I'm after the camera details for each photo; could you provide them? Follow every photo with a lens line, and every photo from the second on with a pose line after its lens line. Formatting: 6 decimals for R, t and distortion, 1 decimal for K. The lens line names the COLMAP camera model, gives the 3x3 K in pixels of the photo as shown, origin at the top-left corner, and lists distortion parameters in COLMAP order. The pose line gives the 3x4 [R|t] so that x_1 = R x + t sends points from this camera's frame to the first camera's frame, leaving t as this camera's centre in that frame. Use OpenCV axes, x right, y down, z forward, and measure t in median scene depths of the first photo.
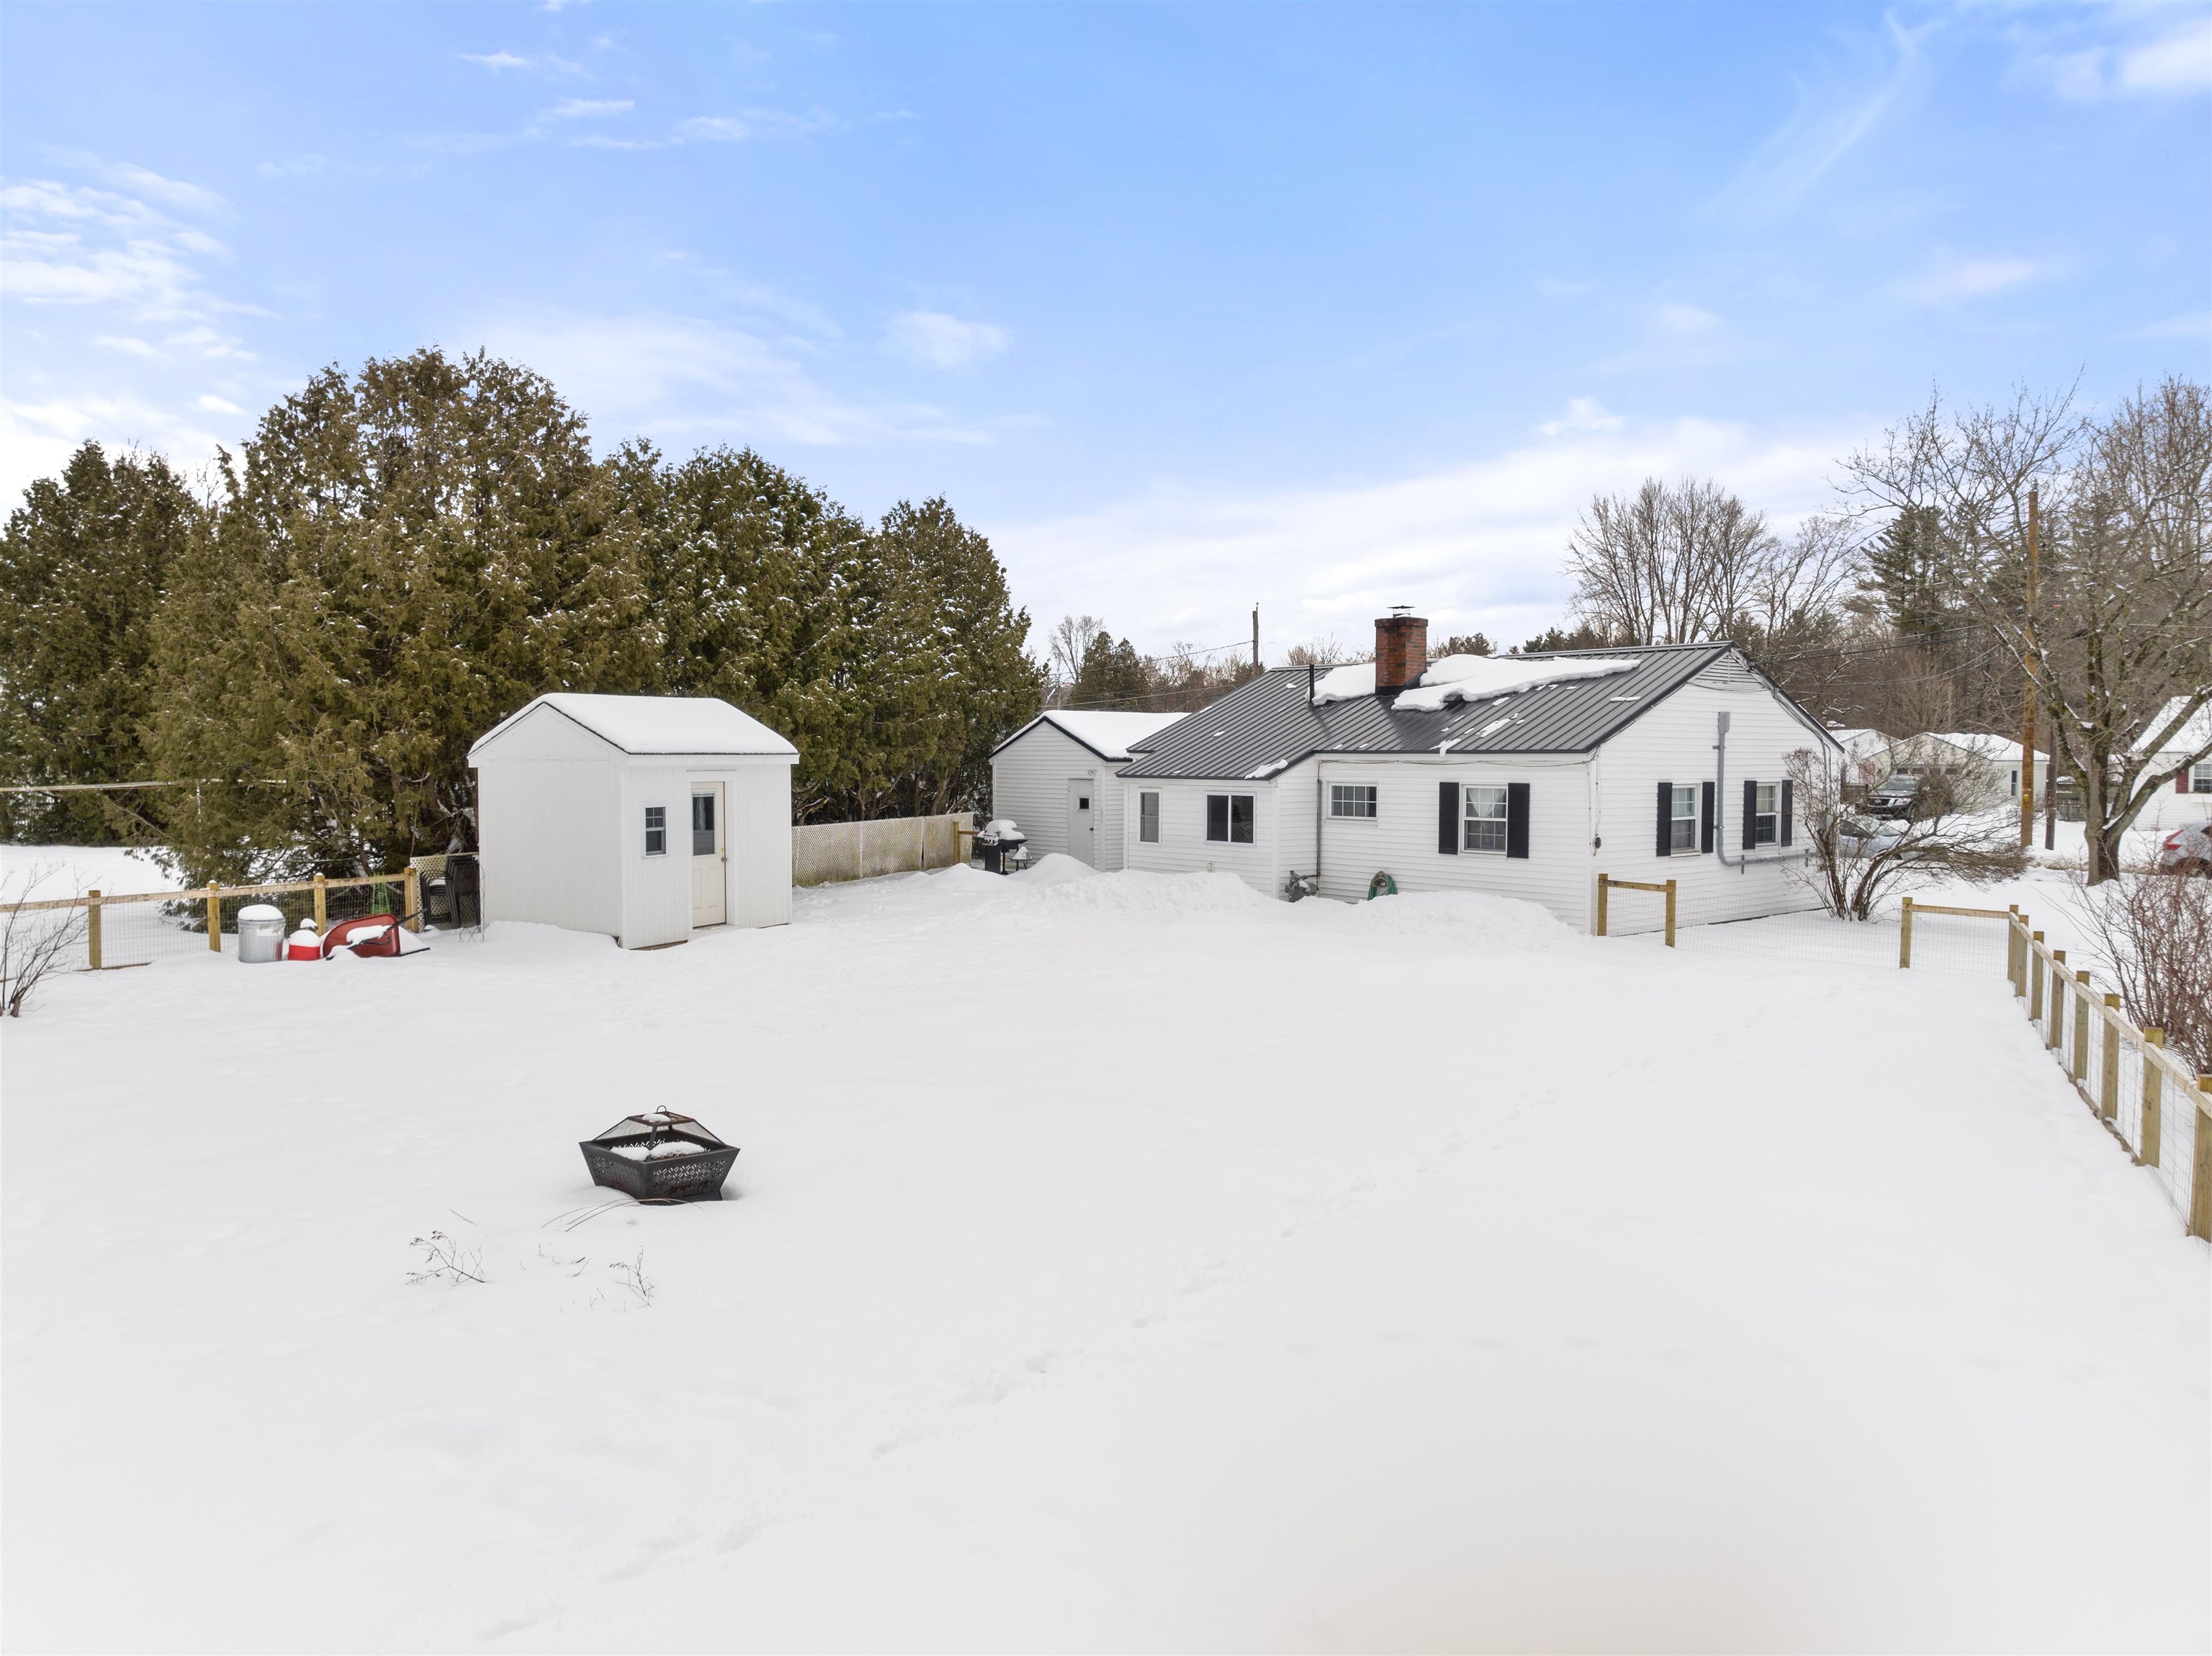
lens RADIAL K [[1580.5, 0, 1109.9], [0, 1580.5, 857.9], [0, 0, 1]] dist [-0.011082, -0.001017]
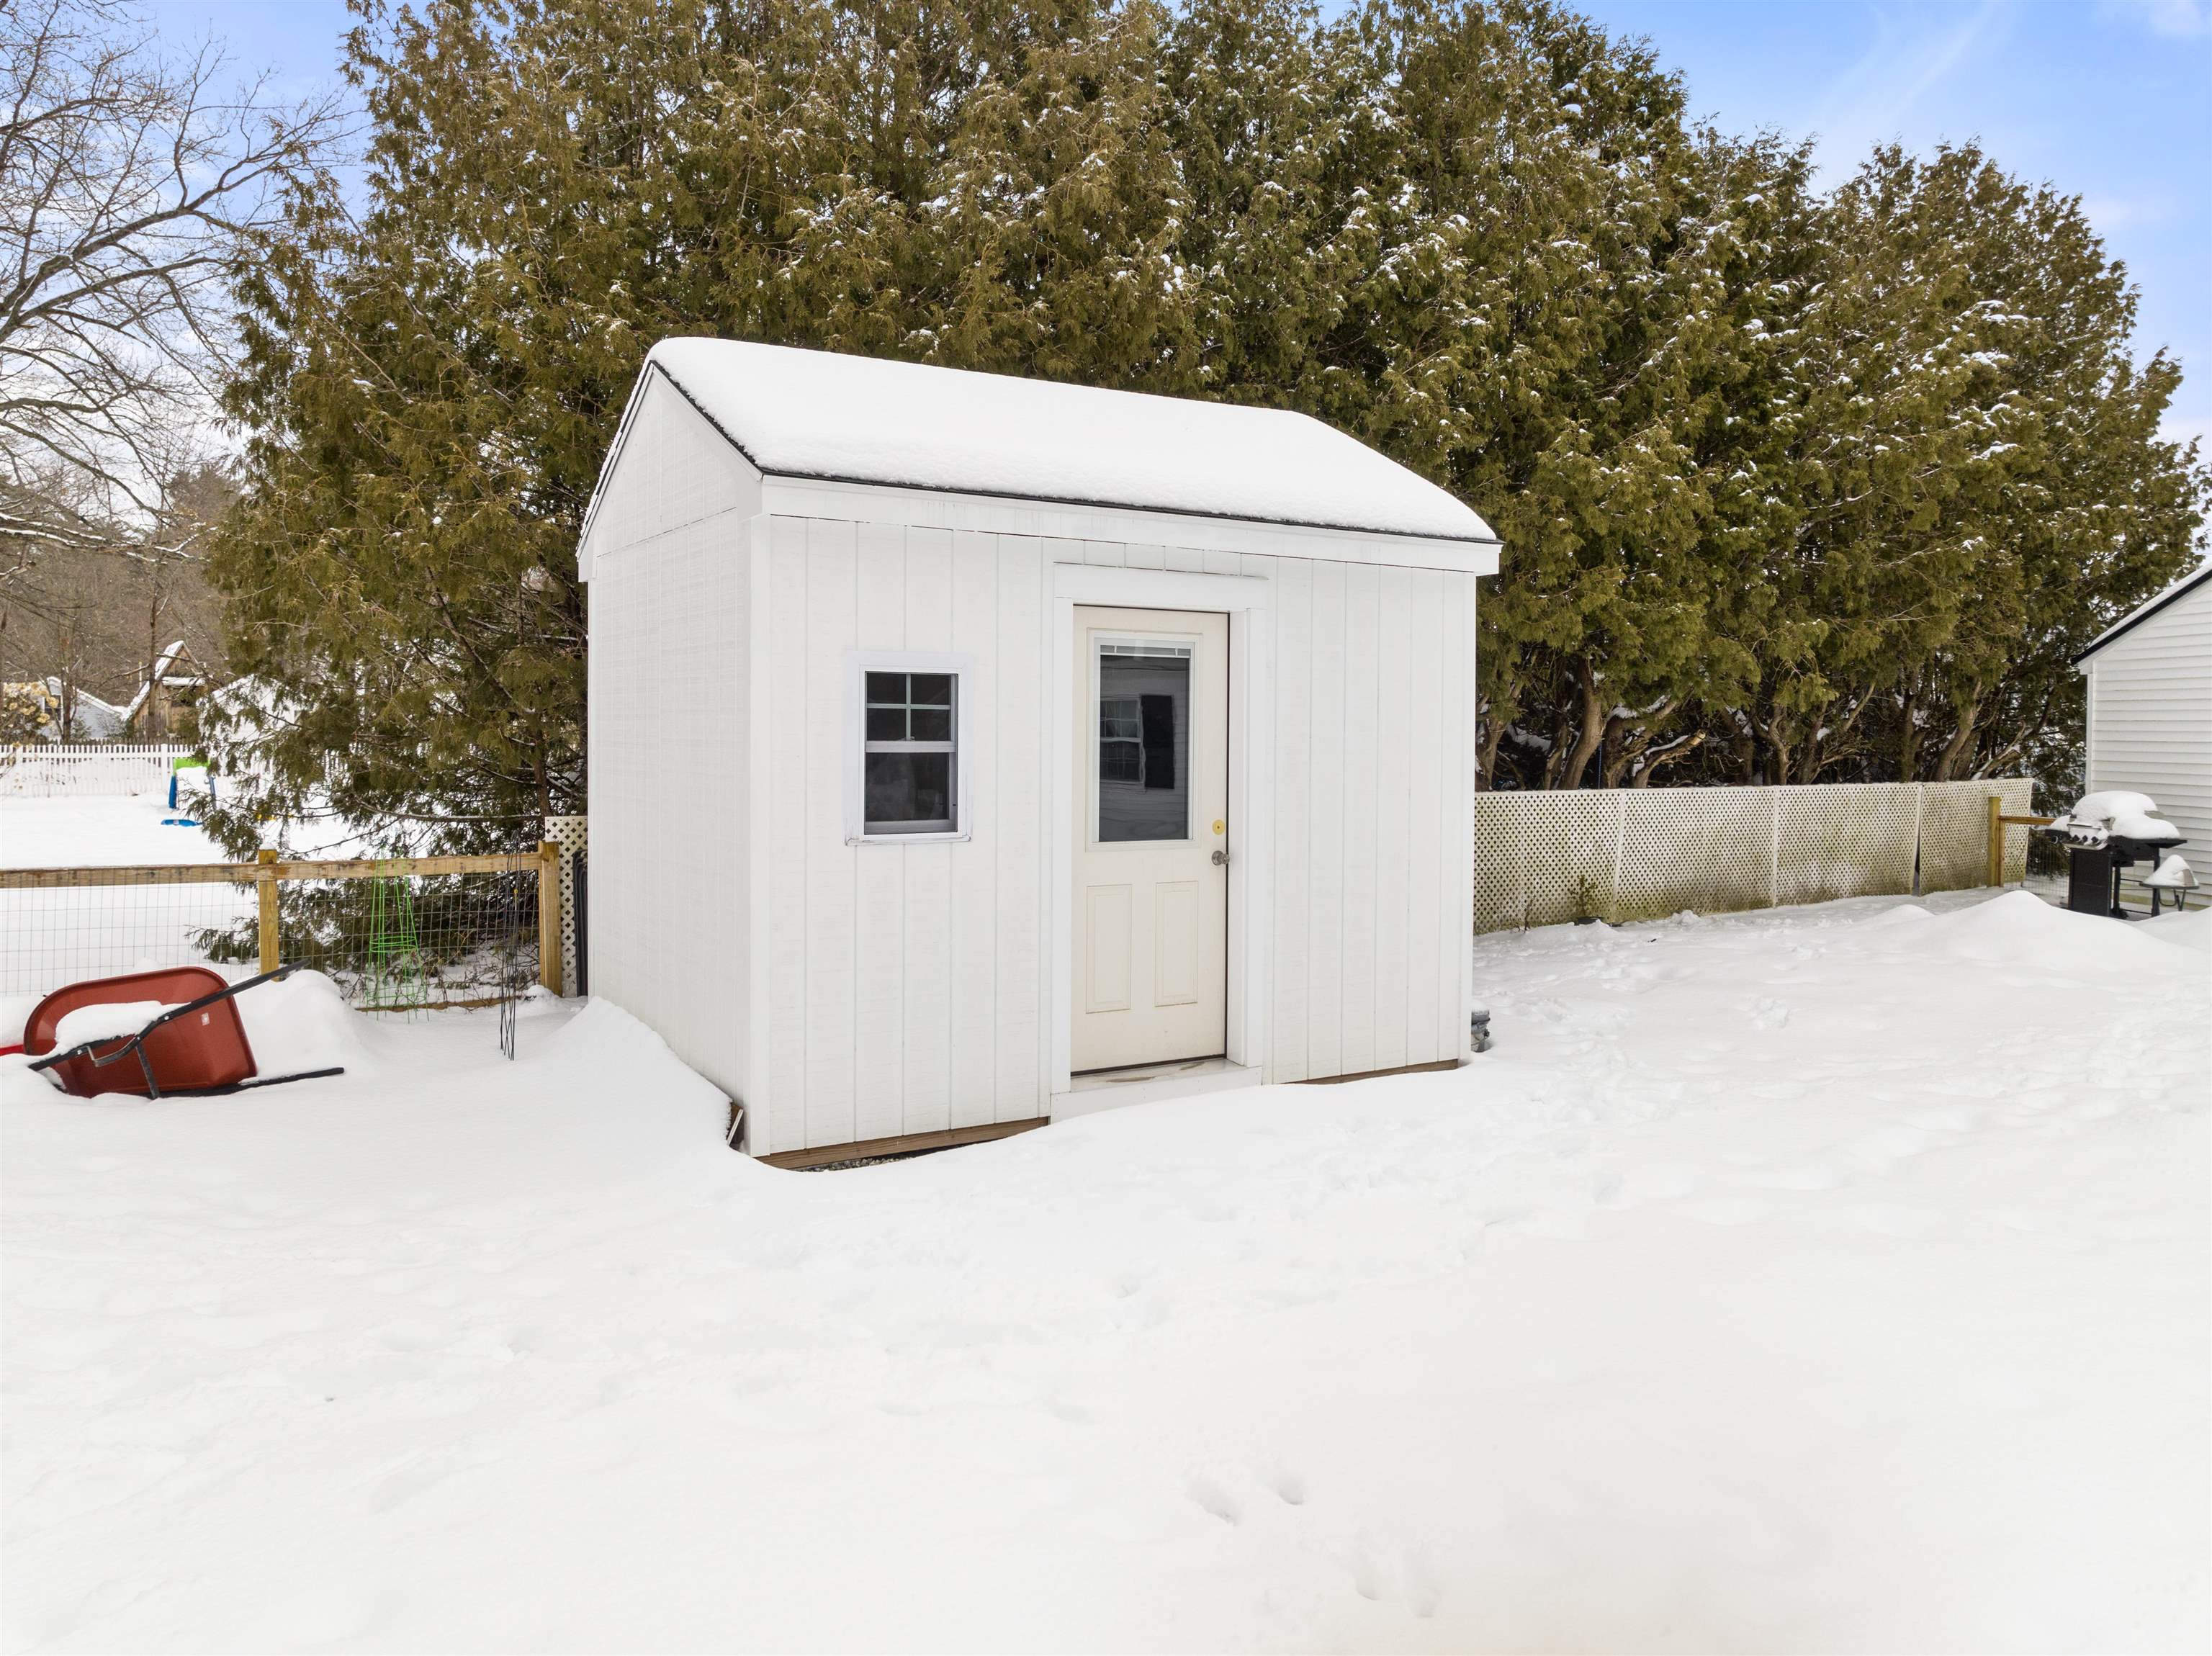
lens RADIAL K [[1592.6, 0, 1112.1], [0, 1592.6, 738.4], [0, 0, 1]] dist [-0.029847, 0.002585]
pose [[0.830029, 0.010808, -0.557615, -0.069413], [-0.046548, 0.997666, -0.049951, -0.005072], [0.555774, 0.067417, 0.828595, 0.592799]]
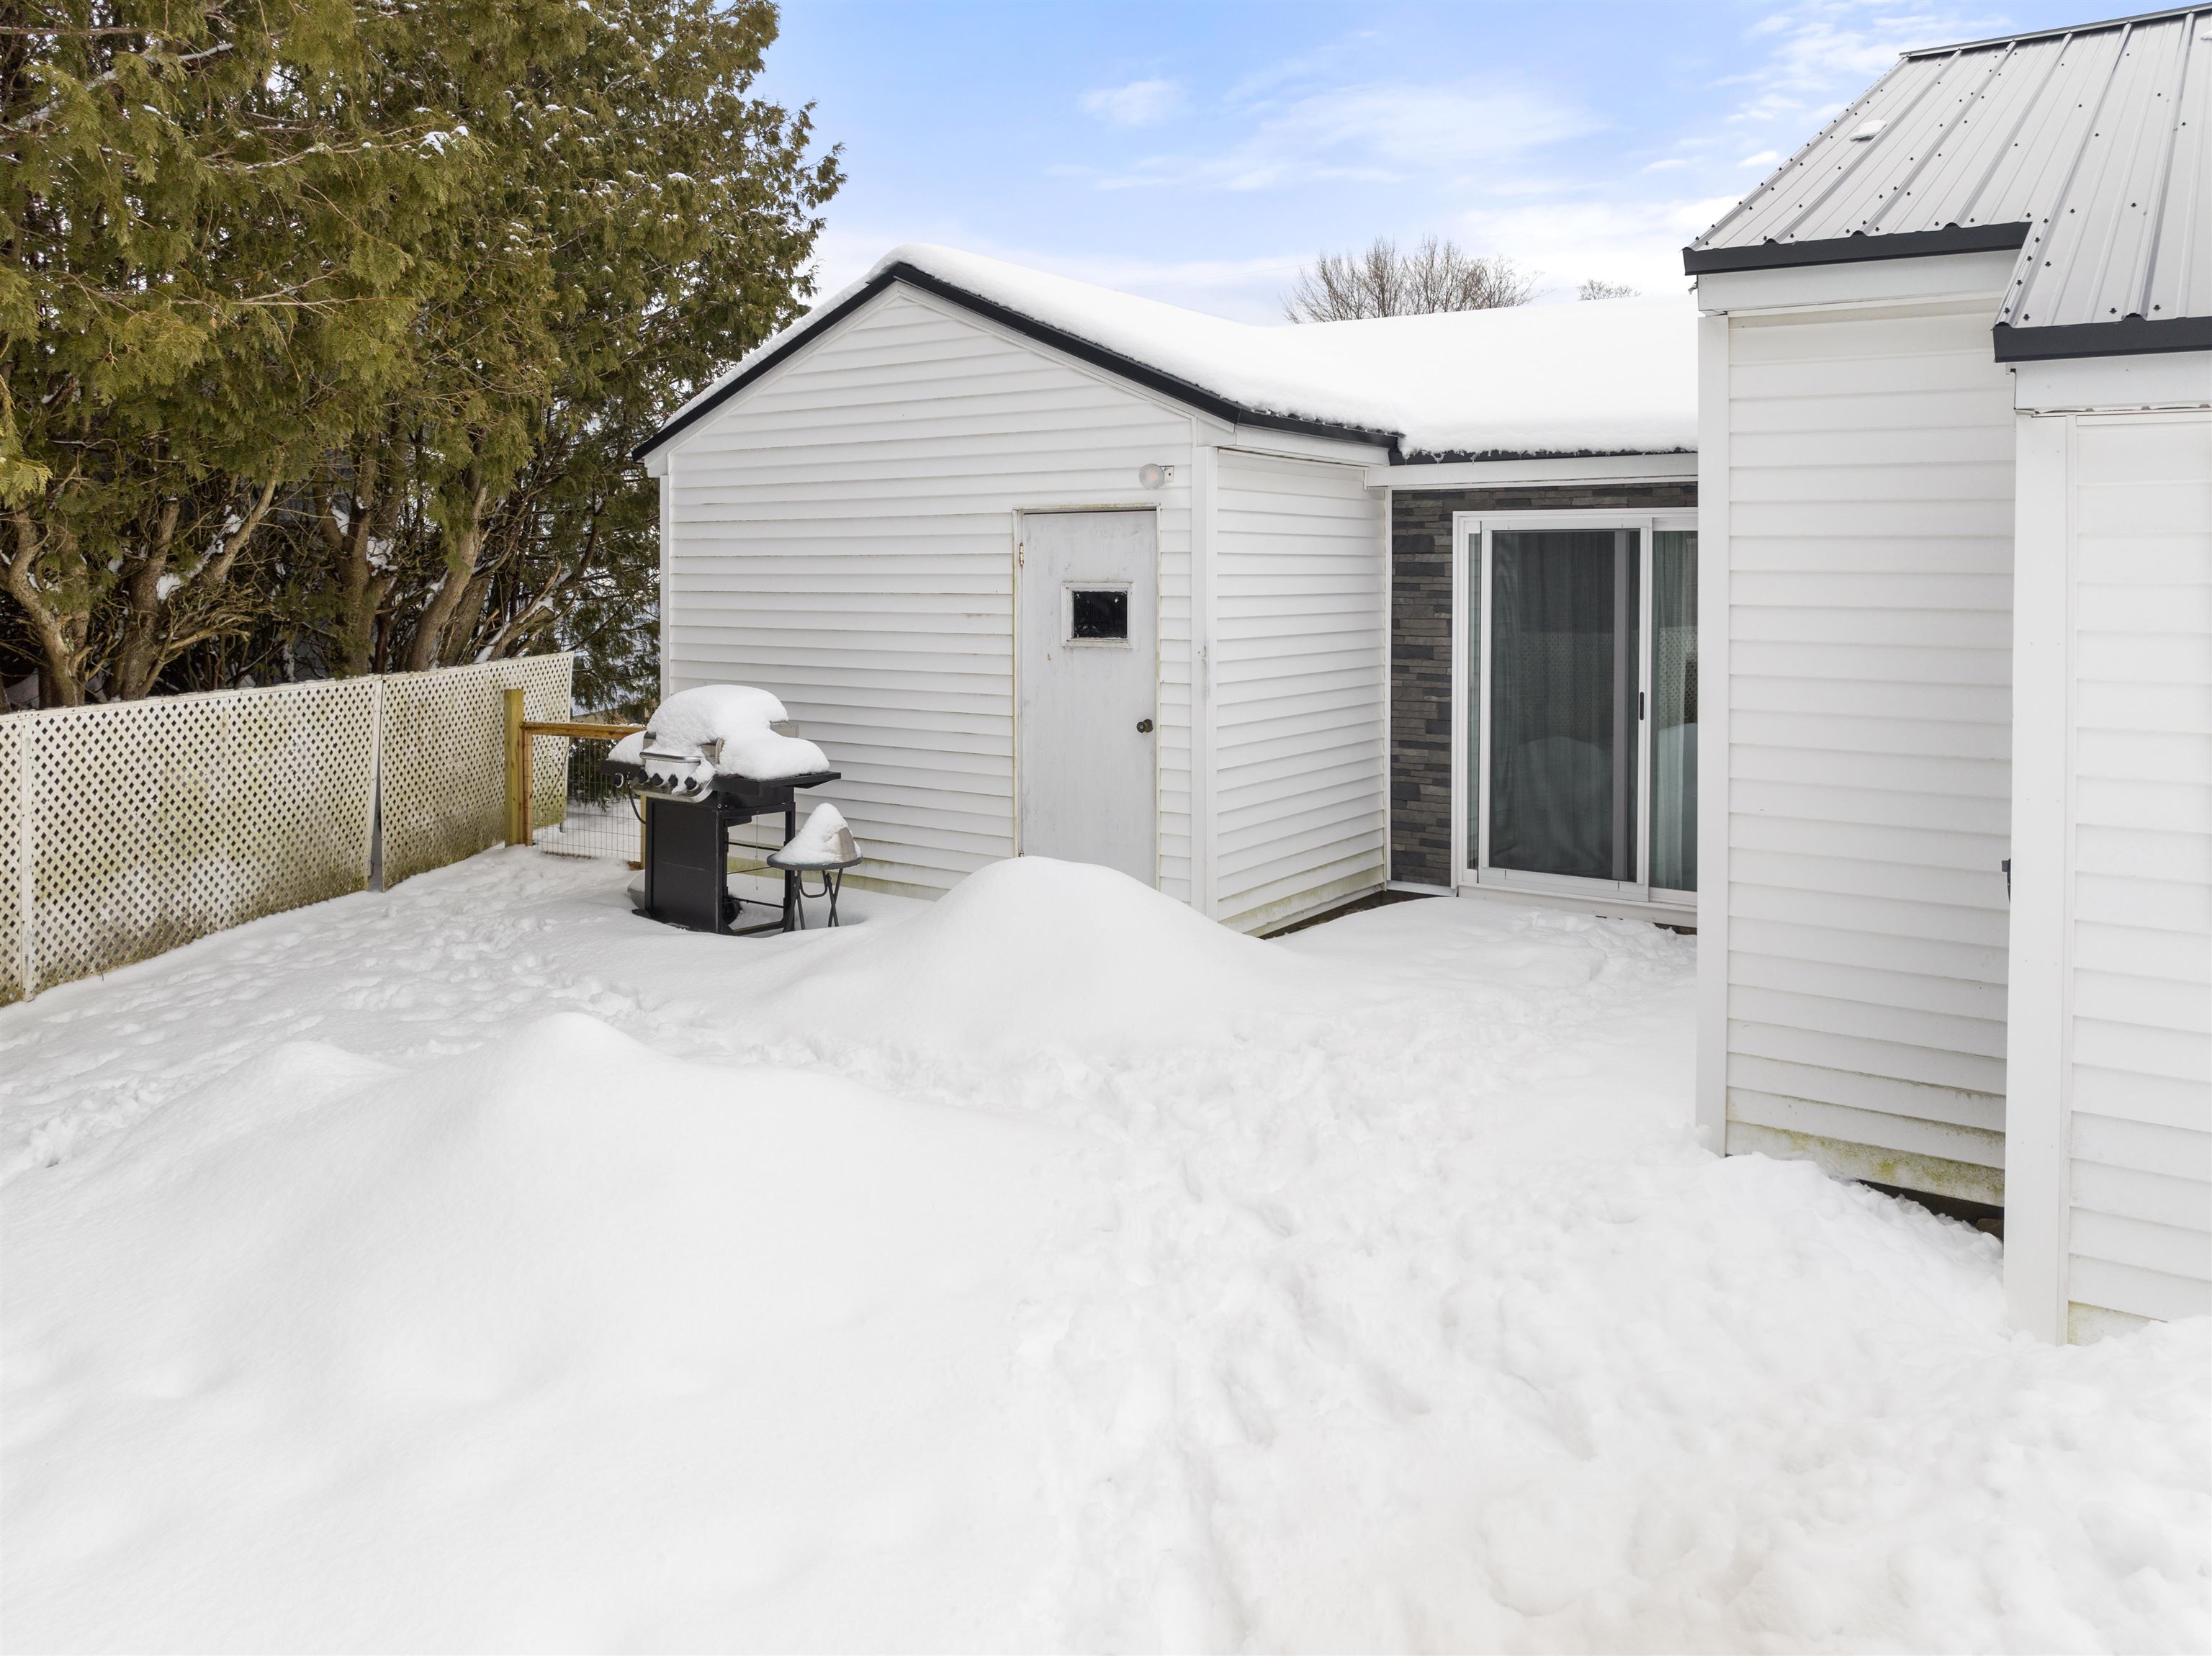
lens RADIAL K [[1656.9, 0, 1100.2], [0, 1656.9, 600.7], [0, 0, 1]] dist [-0.012898, -0.007973]
pose [[0.968612, -0.005377, 0.248519, -0.092590], [0.018525, 0.998547, -0.050596, -0.029114], [-0.247886, 0.053612, 0.967305, 0.919015]]
